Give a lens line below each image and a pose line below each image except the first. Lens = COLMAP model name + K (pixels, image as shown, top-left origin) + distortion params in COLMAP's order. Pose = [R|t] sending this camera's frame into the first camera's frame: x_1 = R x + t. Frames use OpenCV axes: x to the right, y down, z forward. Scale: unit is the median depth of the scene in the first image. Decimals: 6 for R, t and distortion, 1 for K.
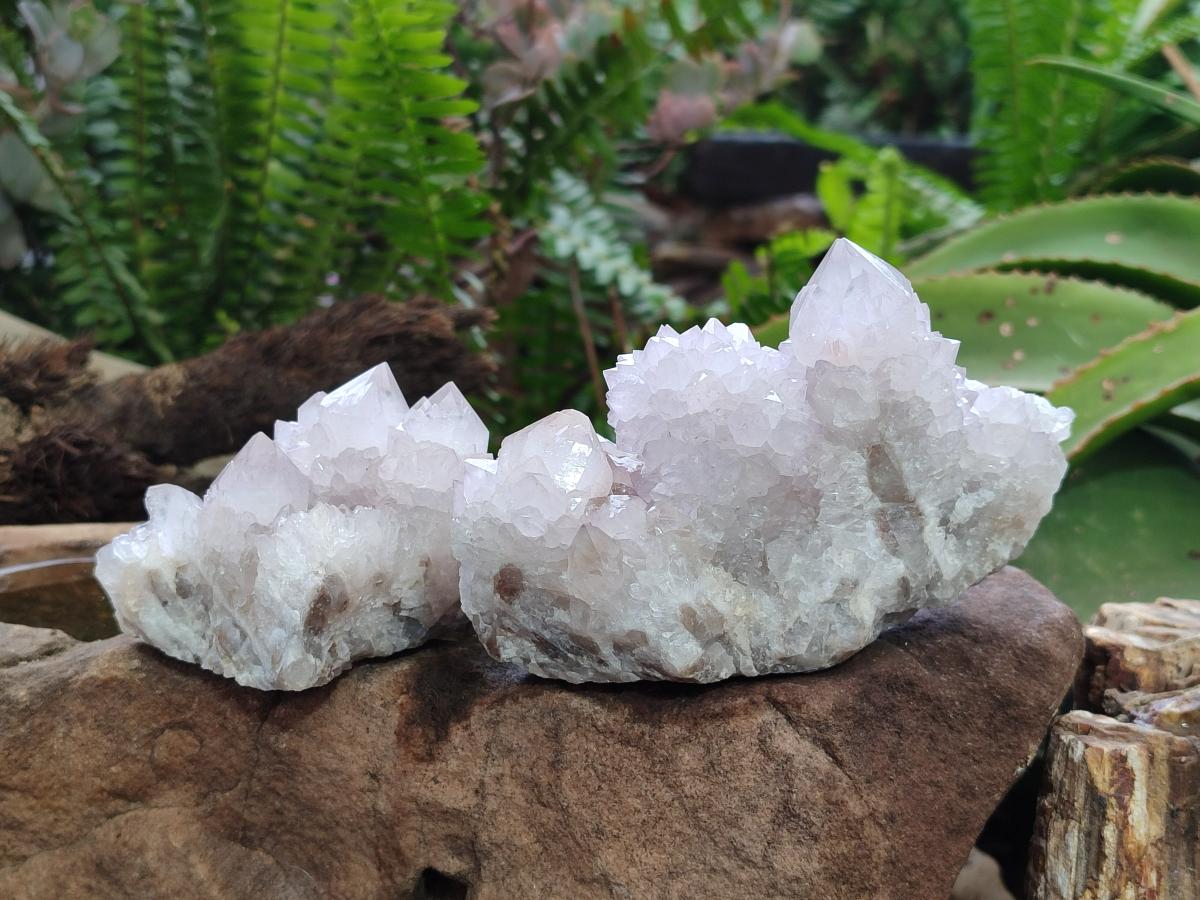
lens RADIAL K [[1785.7, 0, 600.0], [0, 1785.7, 450.0], [0, 0, 1]] dist [0.306807, -2.227503]
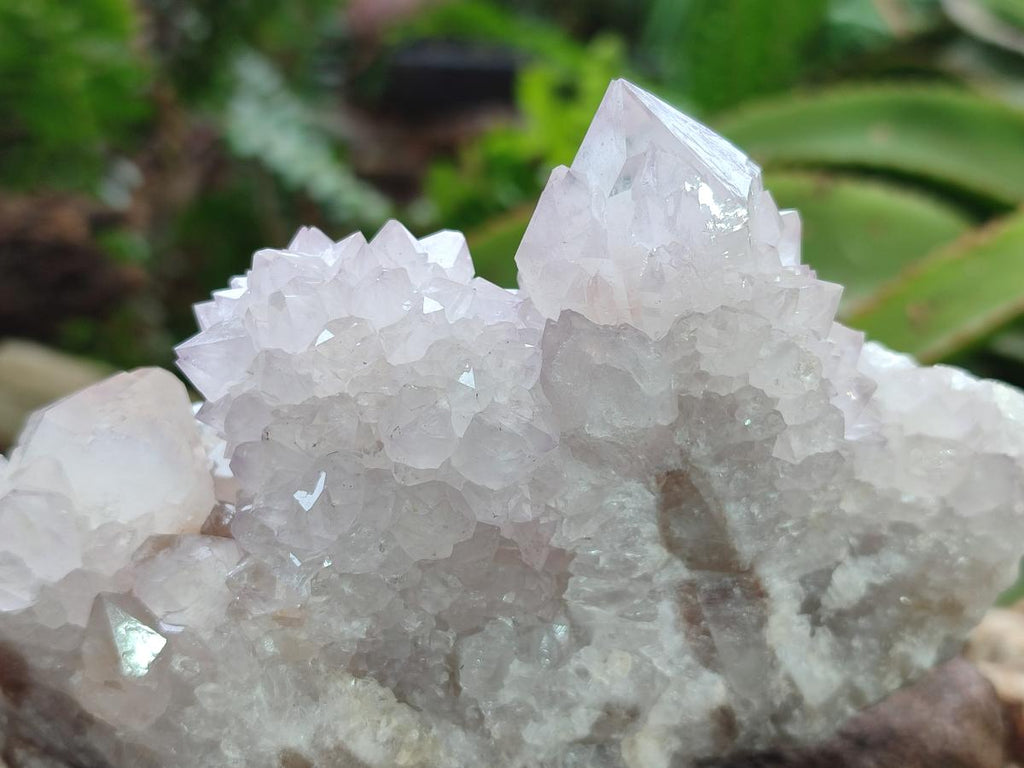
lens RADIAL K [[1523.8, 0, 512.0], [0, 1523.8, 384.0], [0, 0, 1]] dist [0.306807, -2.227503]
pose [[0.989326, 0.057247, -0.134006, 0.165081], [-0.051833, 0.997706, 0.043549, -0.046173], [0.136192, -0.036138, 0.990023, 0.536016]]
